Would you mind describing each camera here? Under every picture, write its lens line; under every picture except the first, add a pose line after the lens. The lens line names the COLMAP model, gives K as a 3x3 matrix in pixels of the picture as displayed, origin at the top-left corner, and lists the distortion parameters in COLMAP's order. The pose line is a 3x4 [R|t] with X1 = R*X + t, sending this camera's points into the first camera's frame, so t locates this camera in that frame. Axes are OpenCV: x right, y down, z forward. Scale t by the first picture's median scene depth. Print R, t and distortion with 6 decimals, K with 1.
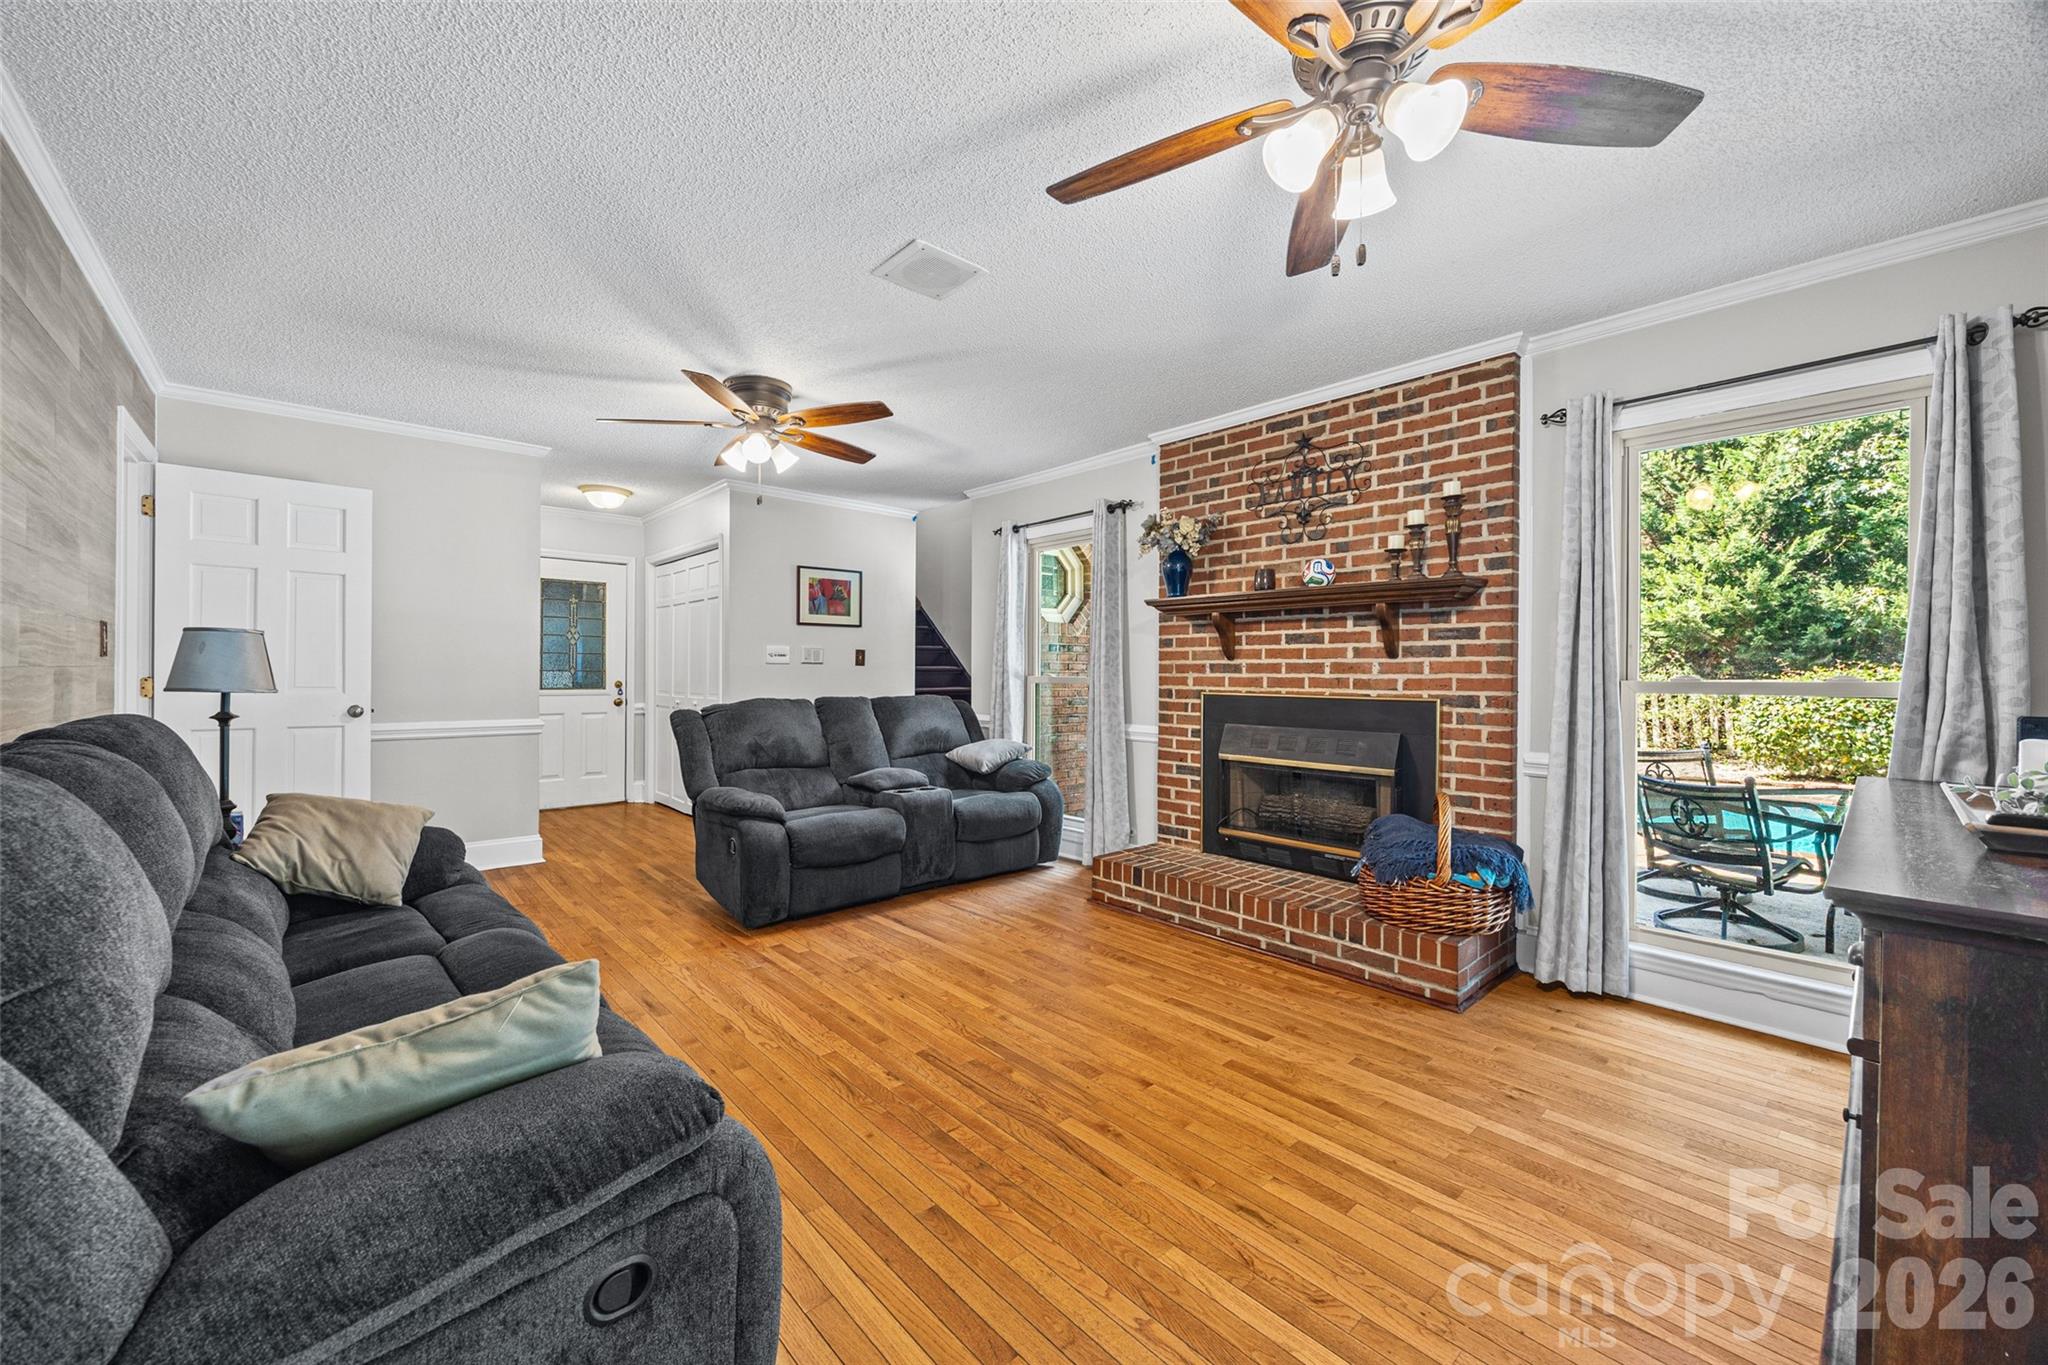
lens RADIAL K [[785.7, 0, 1011.5], [0, 785.7, 666.7], [0, 0, 1]] dist [-0.000909, 0.000287]
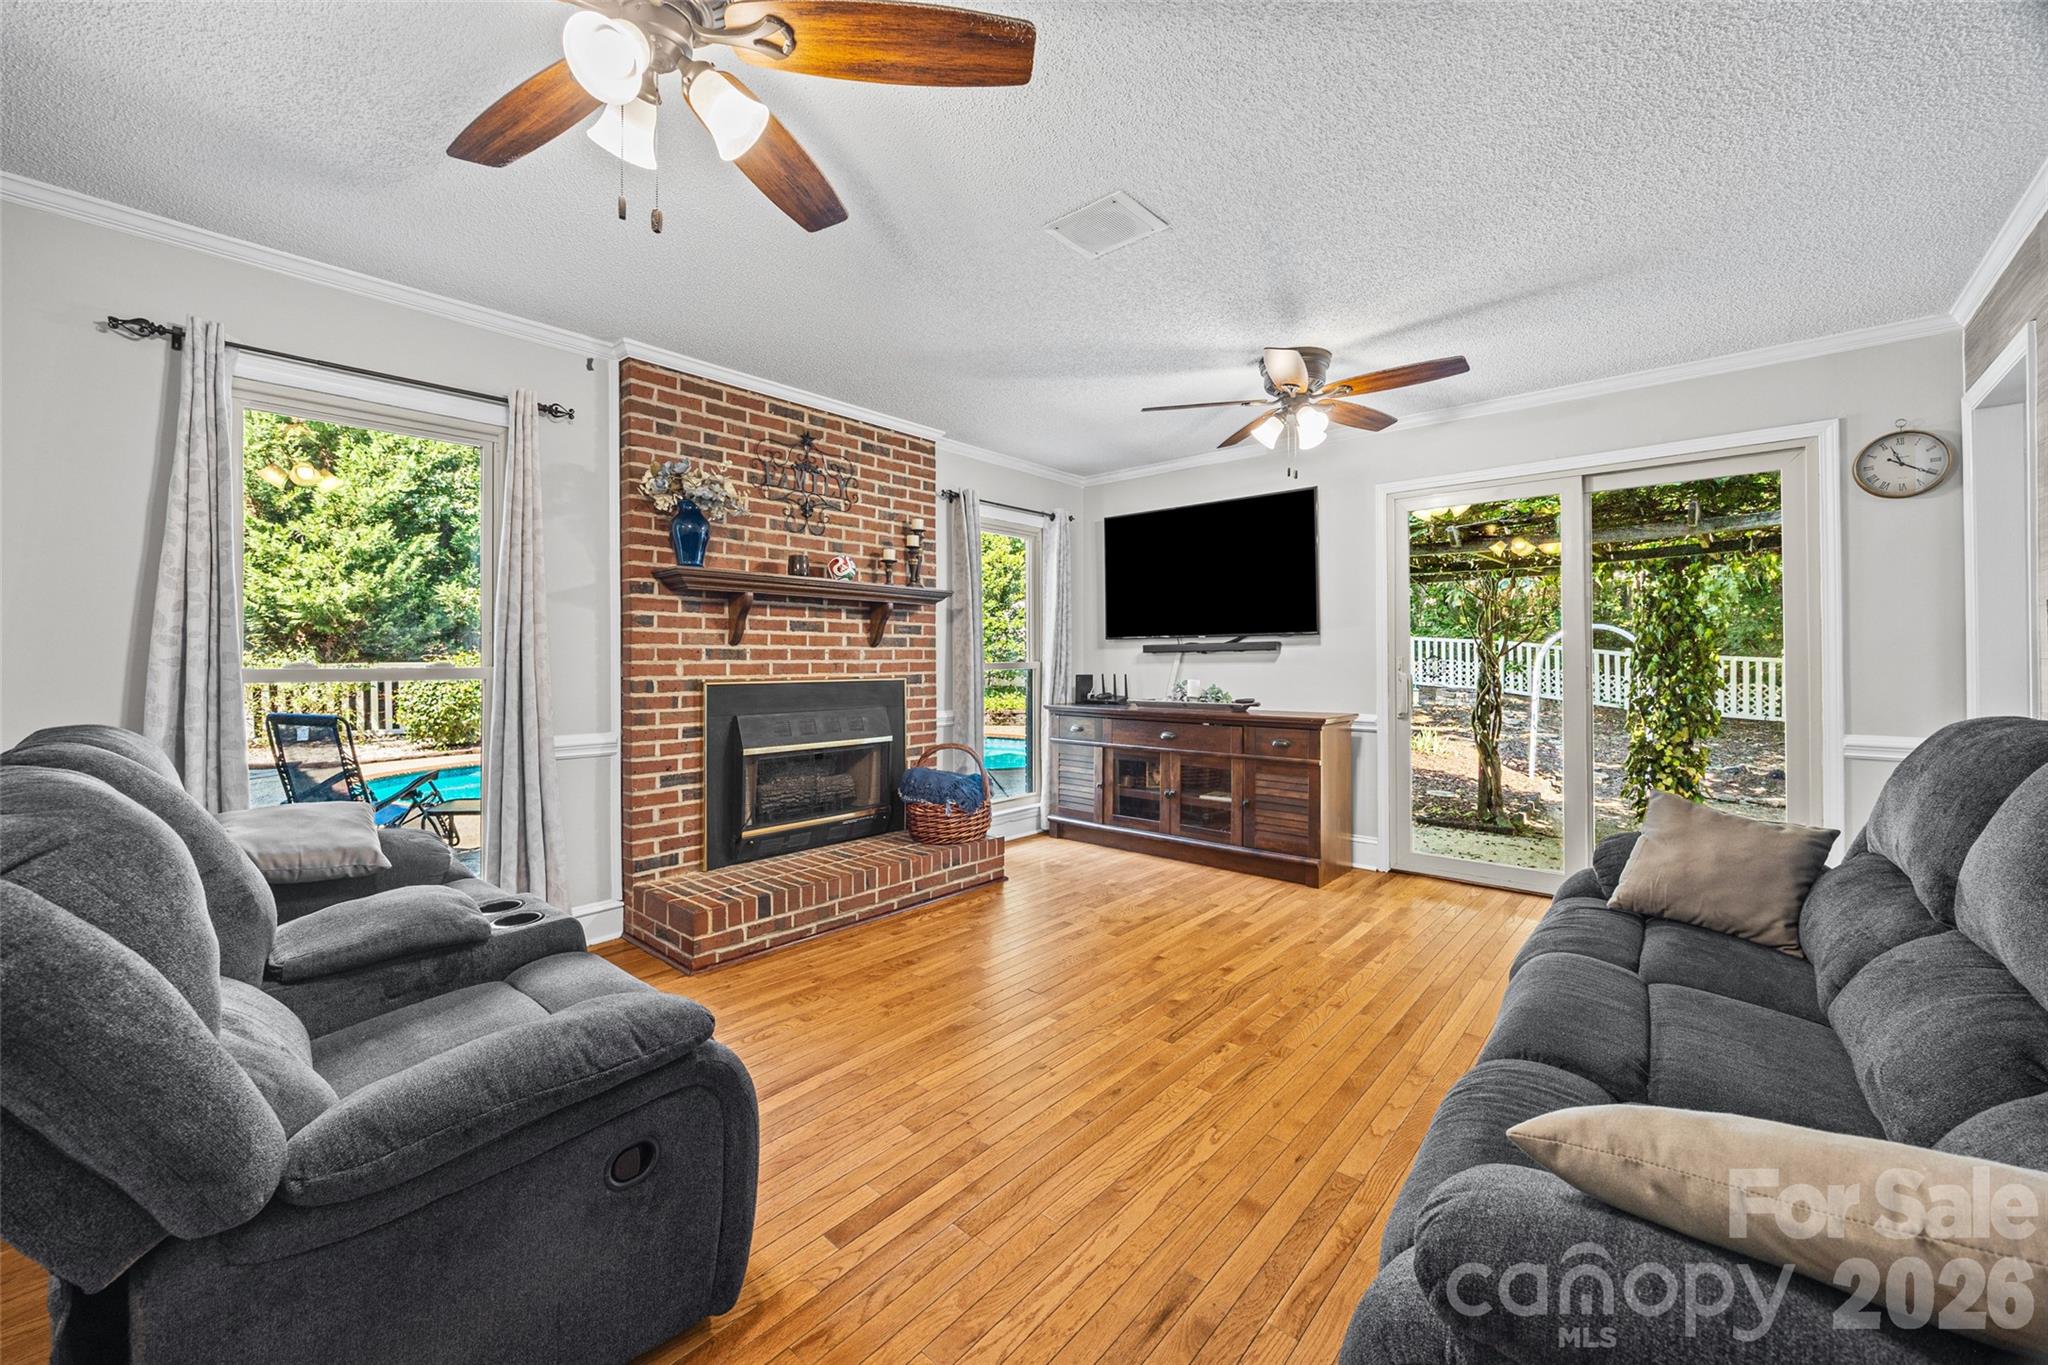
lens RADIAL K [[783.8, 0, 1014.0], [0, 783.8, 648.7], [0, 0, 1]] dist [-0.008664, 0.000078]
pose [[-0.114095, 0.007684, 0.993440, -0.701300], [-0.006935, 0.999940, -0.008531, 0.000999], [-0.993446, -0.007863, -0.114035, 0.848443]]
